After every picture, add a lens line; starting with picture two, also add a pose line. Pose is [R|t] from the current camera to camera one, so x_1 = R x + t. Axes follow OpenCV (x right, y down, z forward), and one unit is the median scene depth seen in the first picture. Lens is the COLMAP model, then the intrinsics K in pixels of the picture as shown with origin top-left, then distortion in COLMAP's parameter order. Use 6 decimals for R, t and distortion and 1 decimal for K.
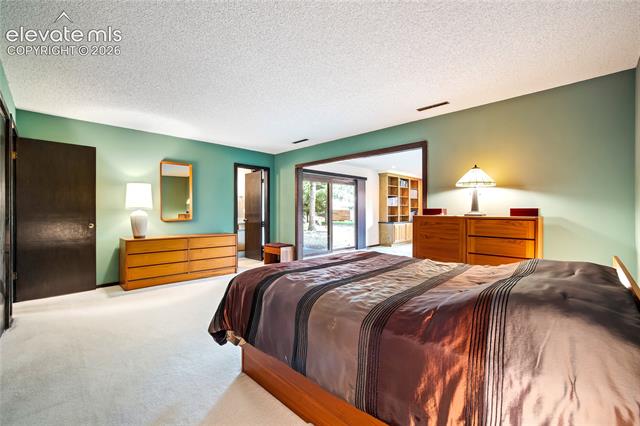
lens RADIAL K [[276.4, 0, 321.4], [0, 276.4, 213.2], [0, 0, 1]] dist [-0.015606, 0.002985]
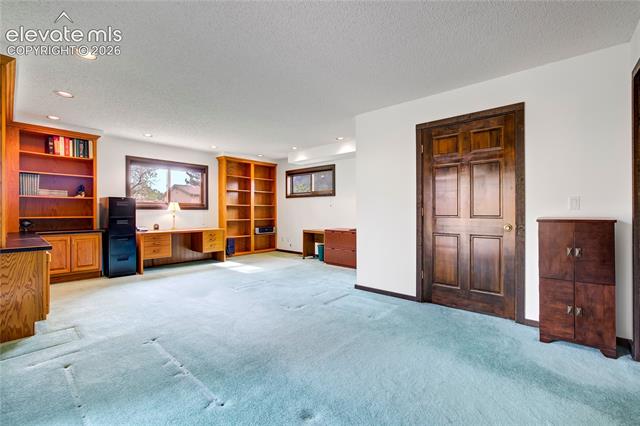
lens RADIAL K [[276.4, 0, 316.4], [0, 276.4, 213.0], [0, 0, 1]] dist [-0.015606, 0.002985]
pose [[-0.043754, 0.000052, 0.999042, -0.030541], [0.013193, 0.999913, 0.000525, 0.002597], [-0.998955, 0.013204, -0.043751, 0.675821]]
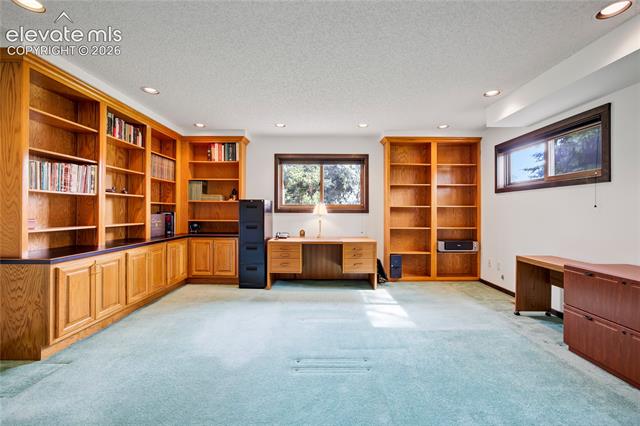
lens RADIAL K [[276.4, 0, 320.9], [0, 276.4, 212.8], [0, 0, 1]] dist [-0.015606, 0.002985]
pose [[0.712977, 0.006194, 0.701160, 0.239130], [0.000935, 0.999952, -0.009784, -0.004281], [-0.701187, 0.007632, 0.712937, 0.611173]]
